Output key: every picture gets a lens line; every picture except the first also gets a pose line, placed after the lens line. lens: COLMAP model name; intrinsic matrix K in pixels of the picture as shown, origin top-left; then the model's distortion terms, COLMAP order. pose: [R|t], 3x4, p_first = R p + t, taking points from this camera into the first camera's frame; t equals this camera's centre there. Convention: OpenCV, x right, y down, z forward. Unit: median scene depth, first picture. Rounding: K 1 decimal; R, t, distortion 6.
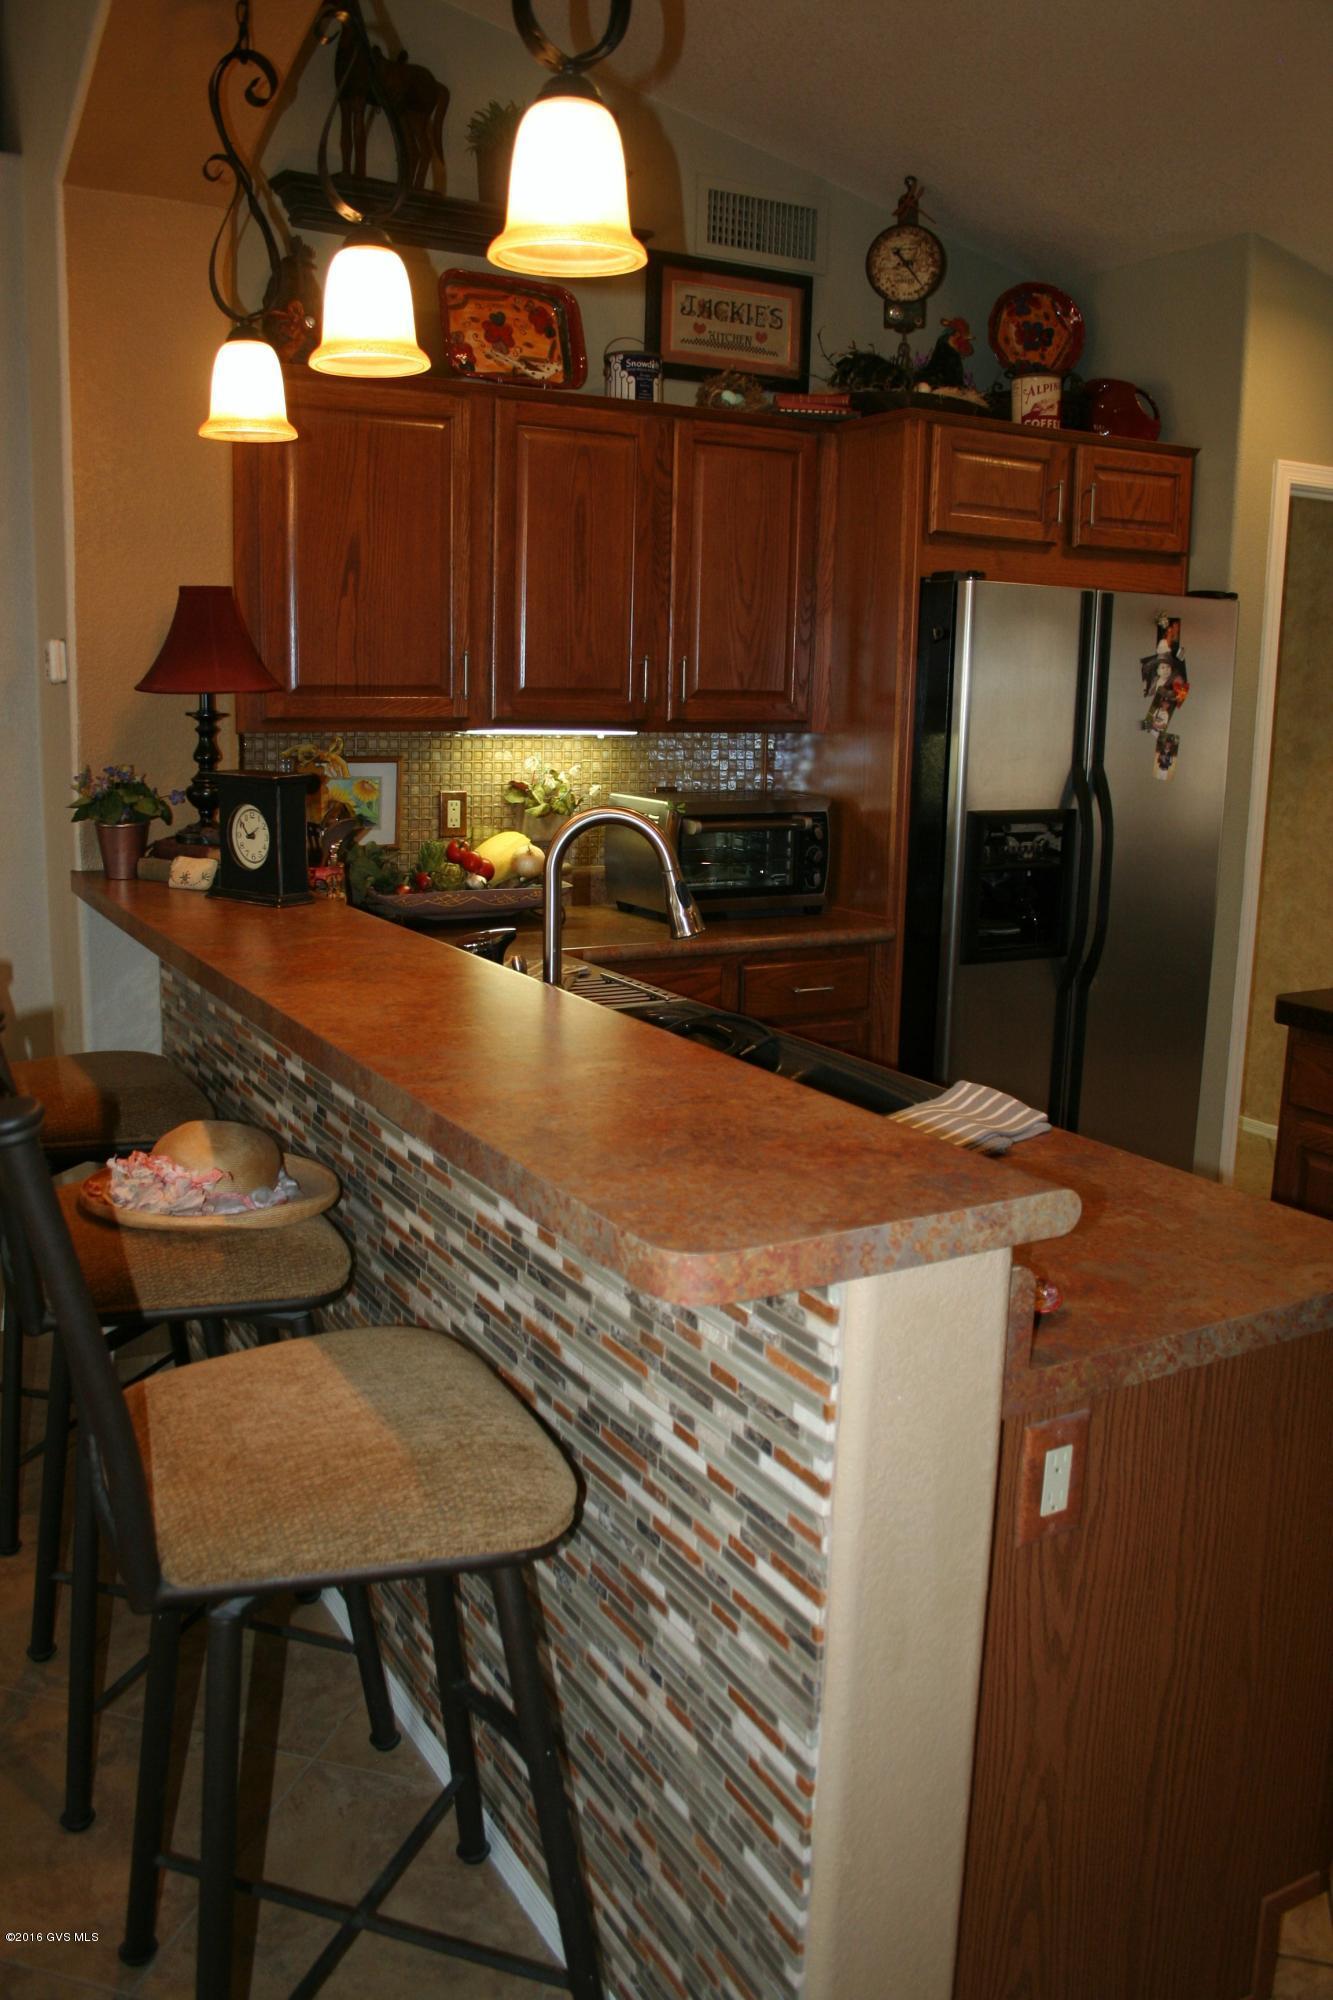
lens RADIAL K [[1666.8, 0, 666.6], [0, 1666.8, 1000.4], [0, 0, 1]] dist [-0.117975, 0.059167]
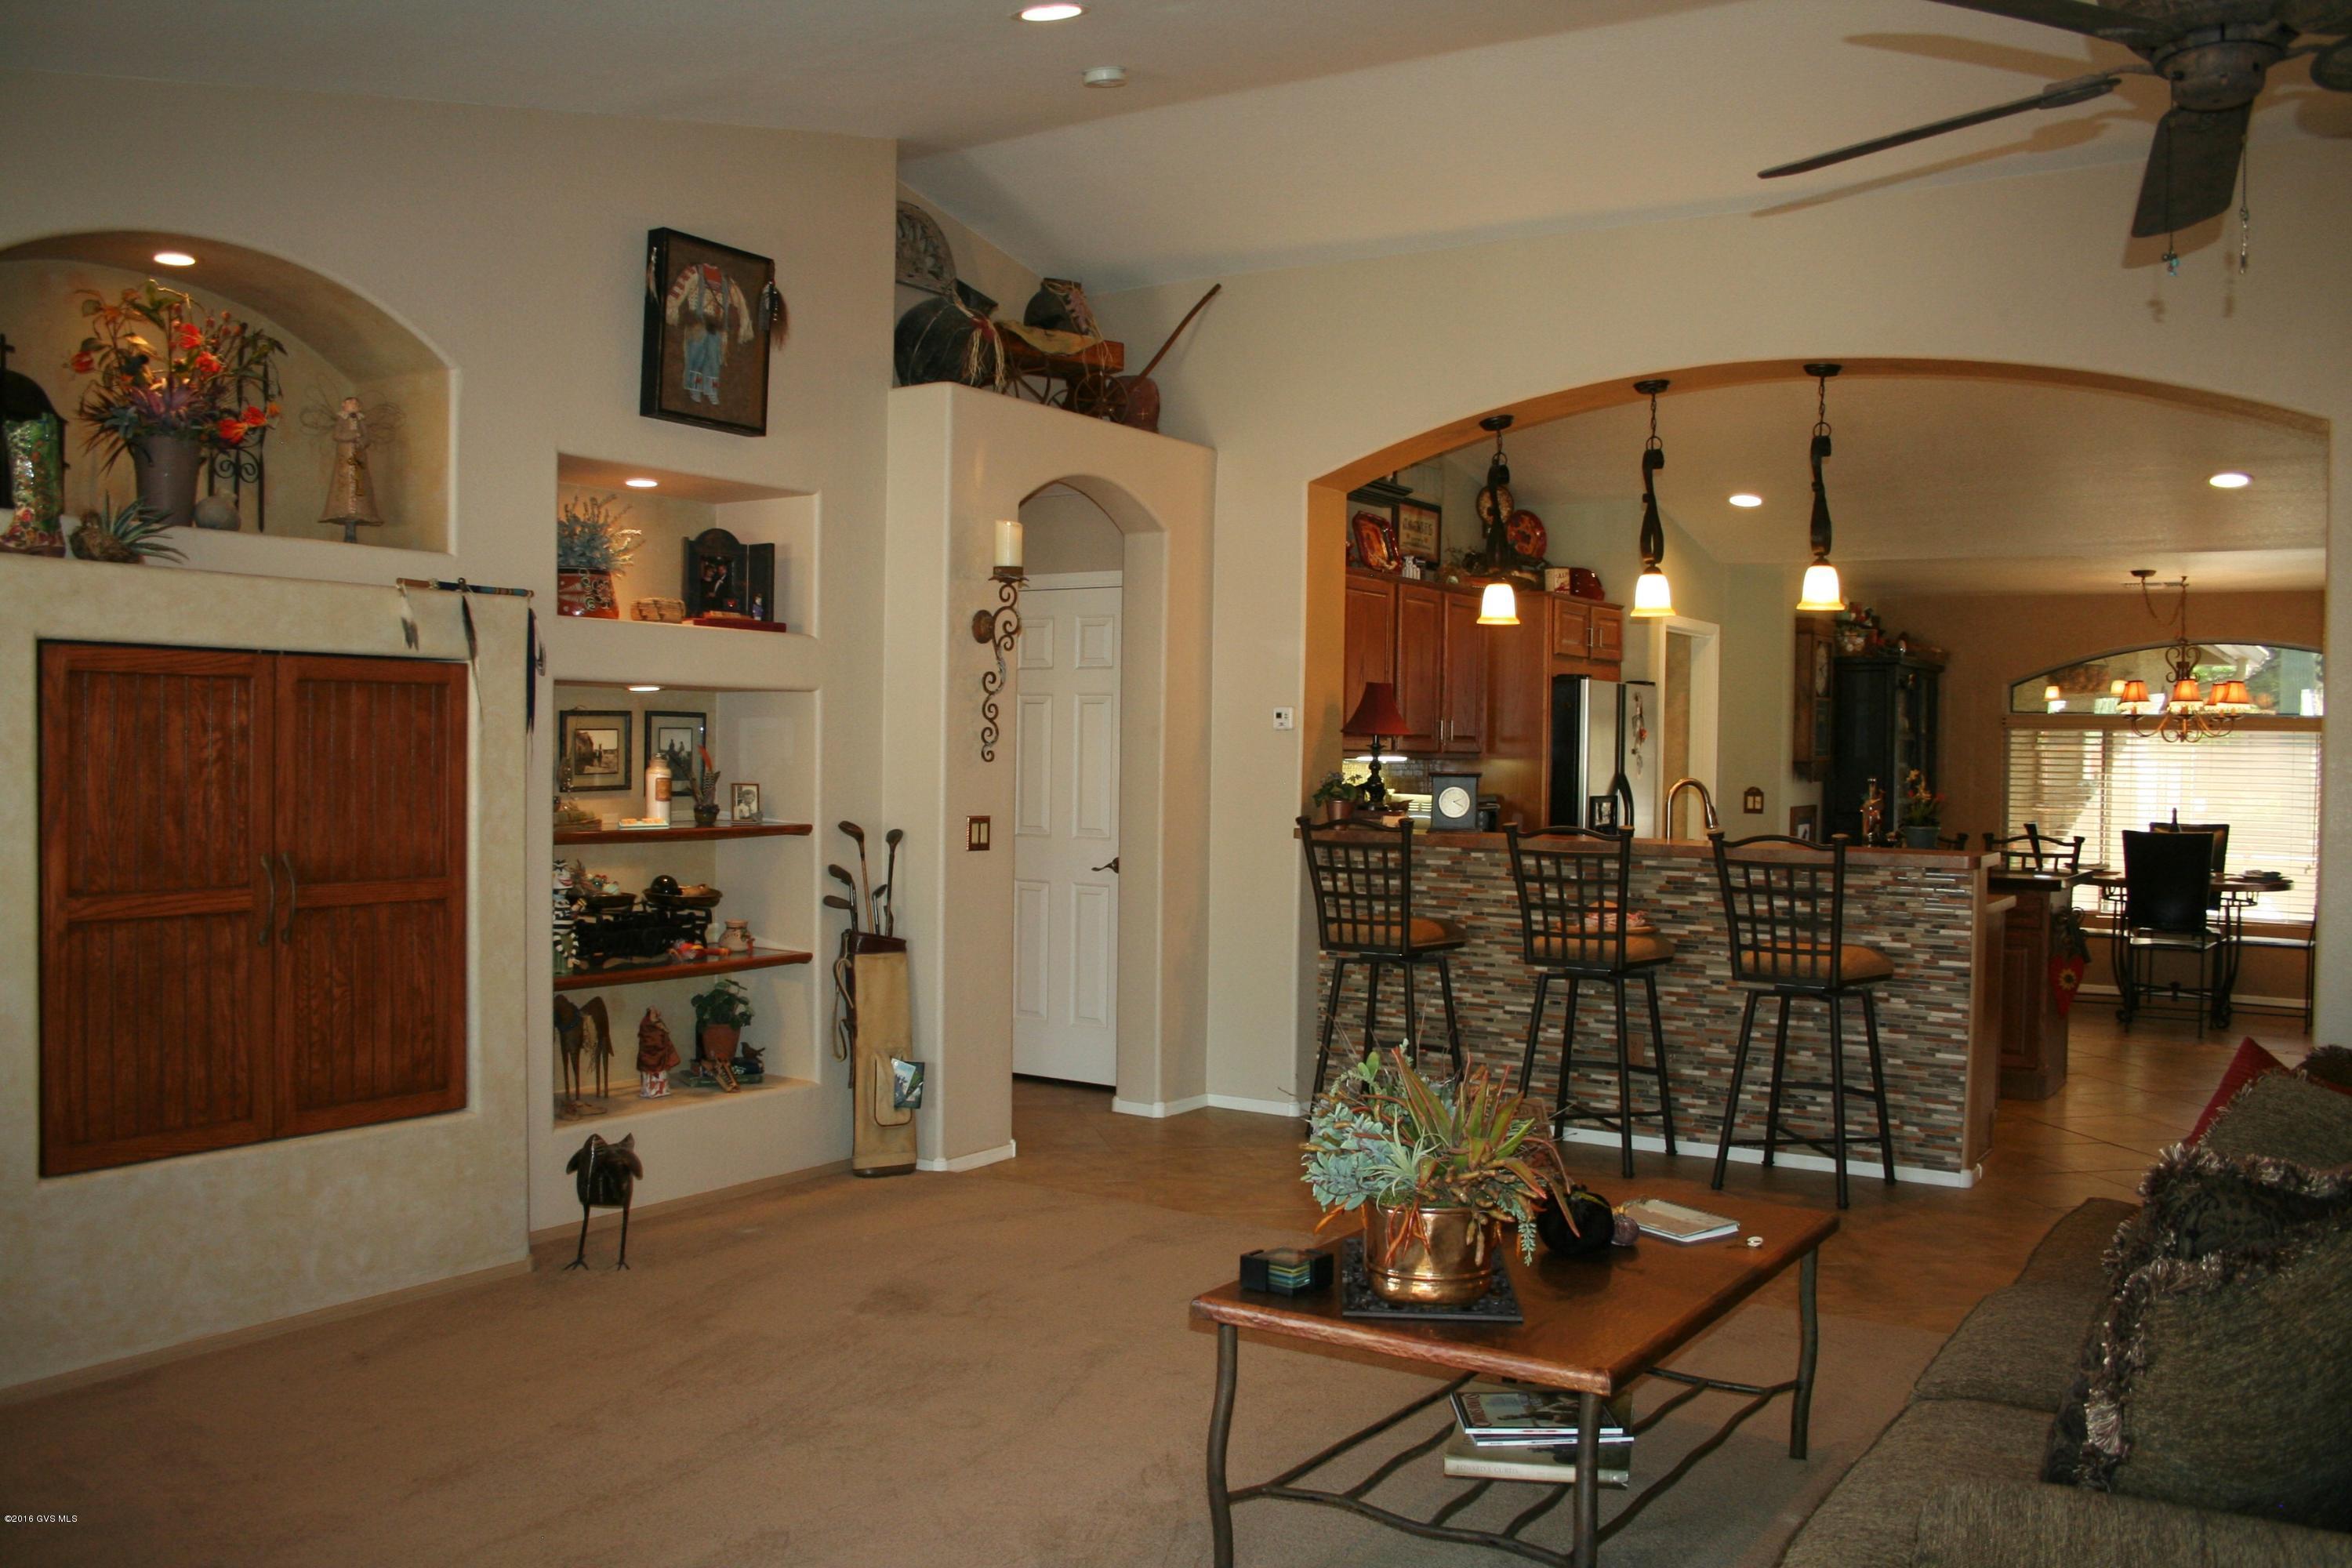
lens RADIAL K [[1960.2, 0, 1173.9], [0, 1960.2, 789.5], [0, 0, 1]] dist [-0.117975, 0.059167]
pose [[0.891391, -0.020620, 0.452766, -1.211758], [0.094414, 0.985498, -0.140997, 0.144346], [-0.443293, 0.168430, 0.880411, -0.744874]]
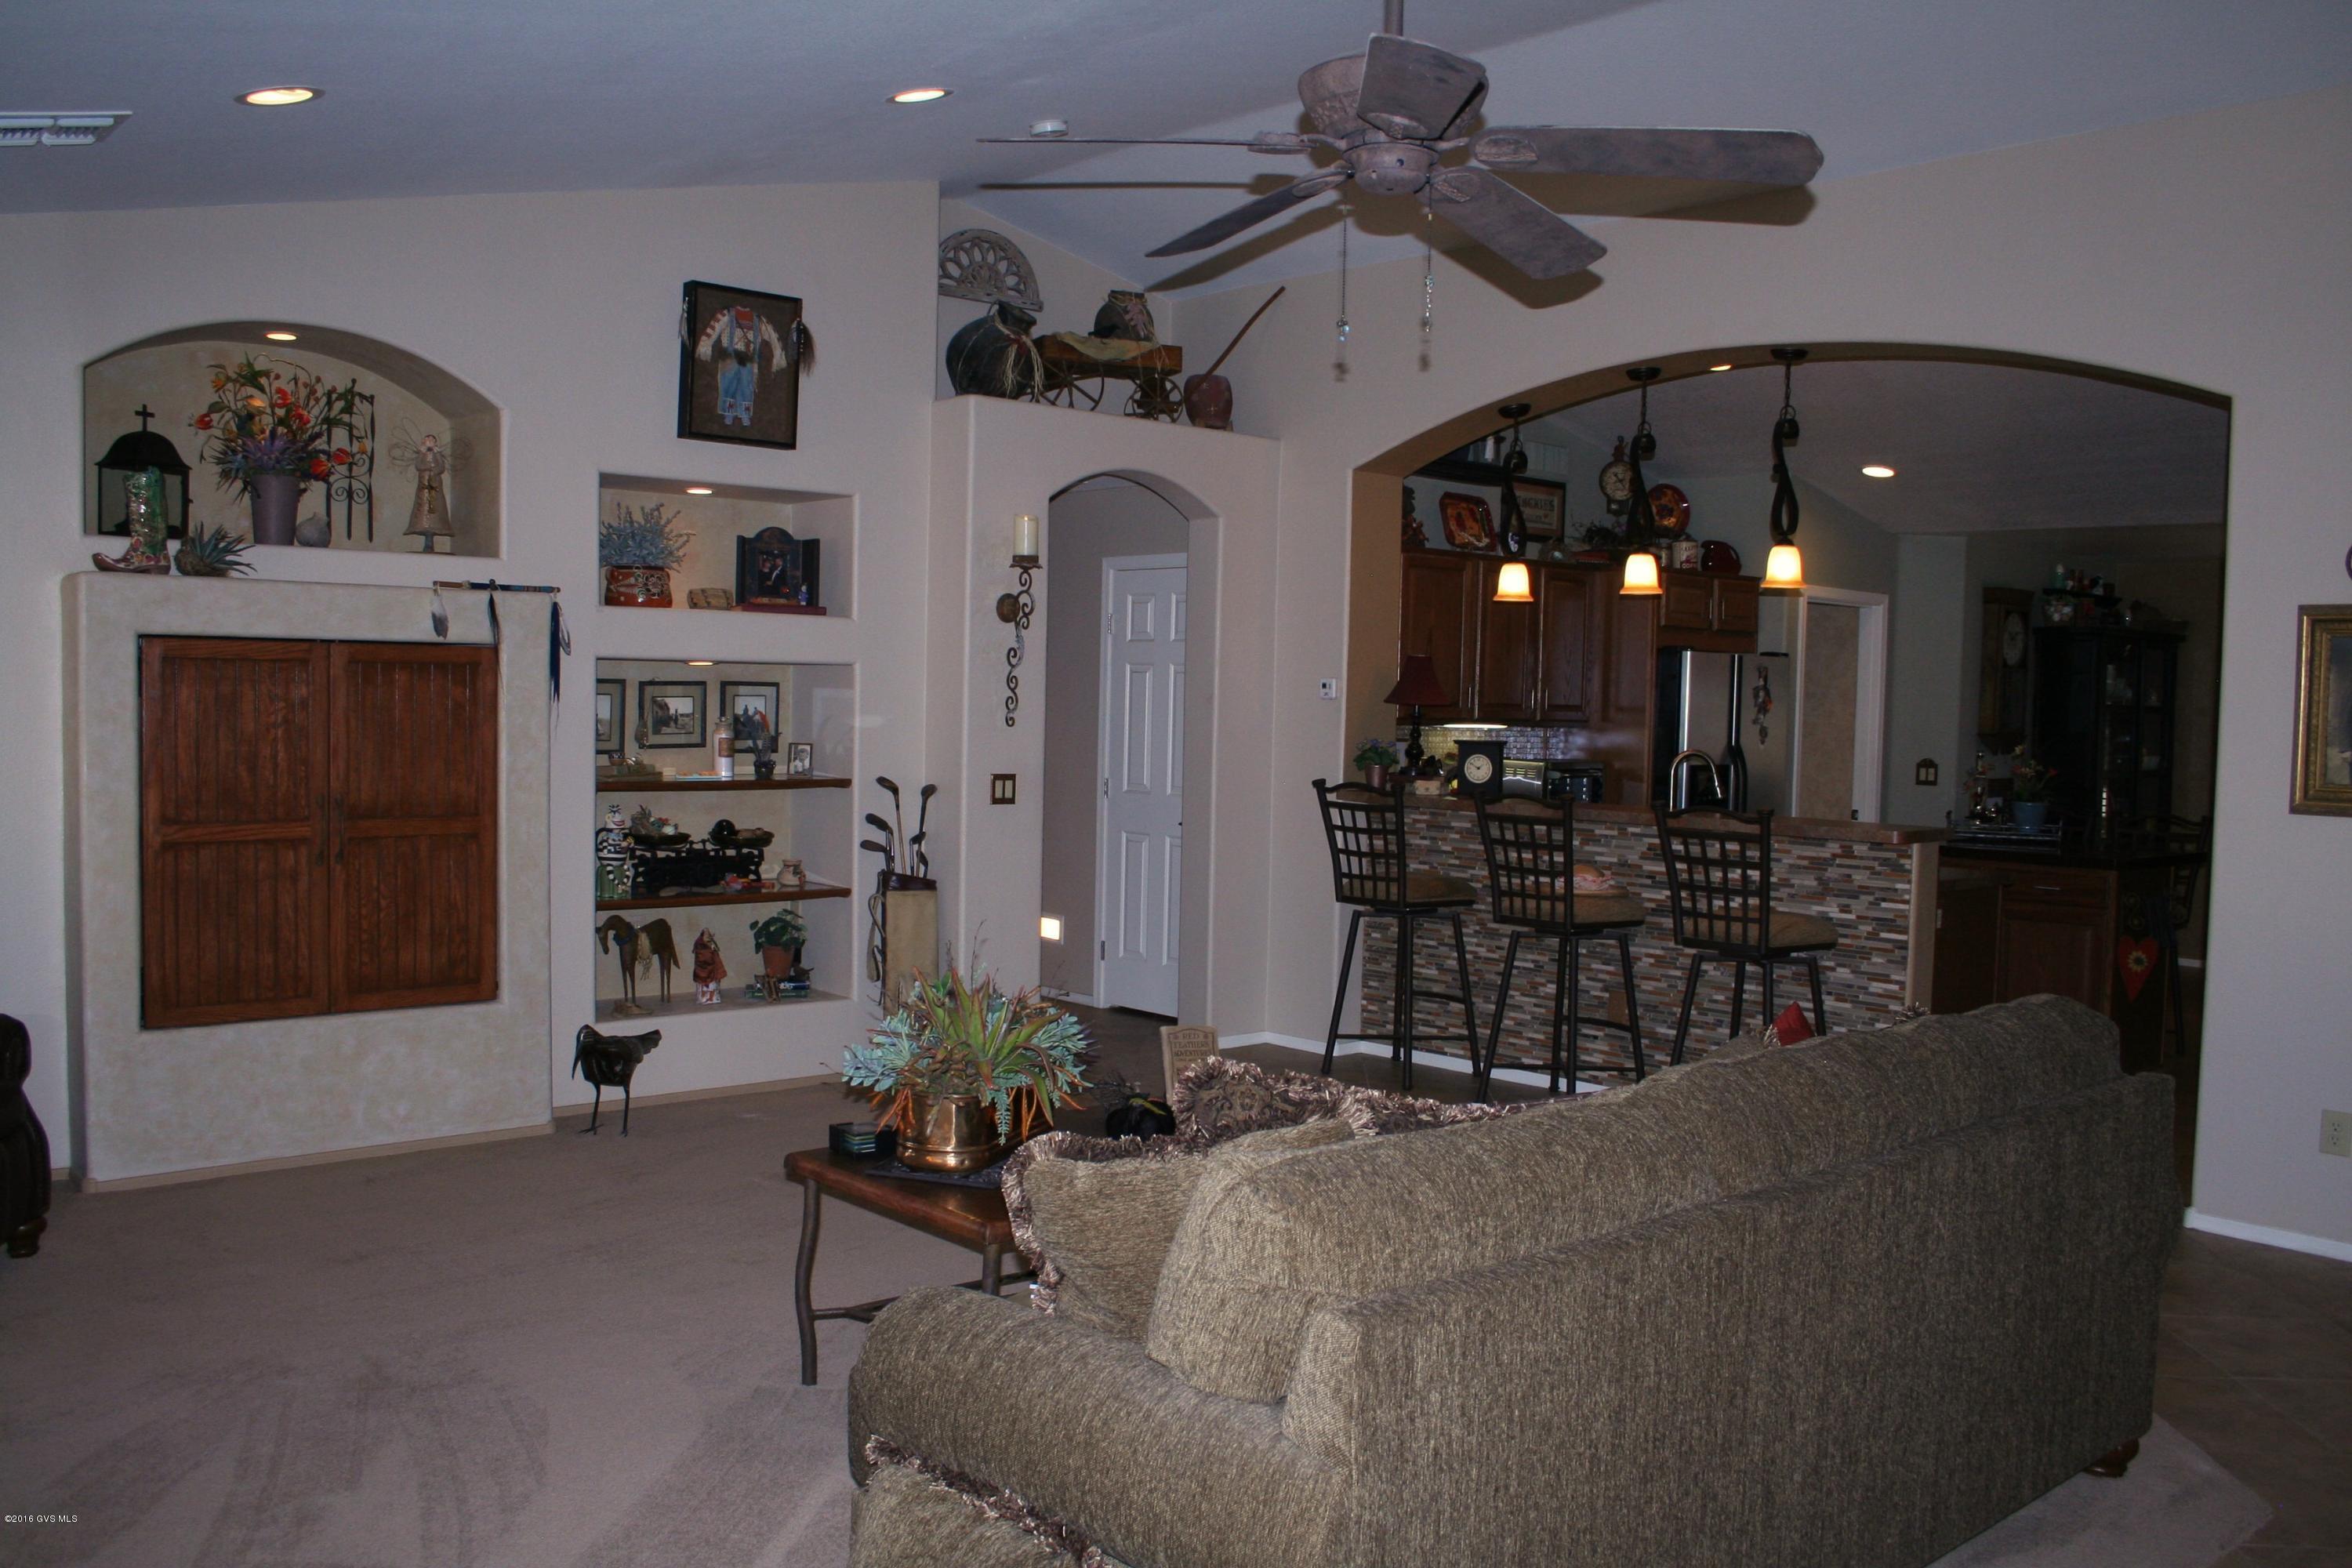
lens RADIAL K [[1972.3, 0, 1171.3], [0, 1972.3, 801.8], [0, 0, 1]] dist [-0.114679, 0.011119]
pose [[0.975311, -0.013606, 0.220418, -0.891473], [0.042854, 0.990788, -0.128463, 0.192831], [-0.216640, 0.134737, 0.966909, -1.064918]]
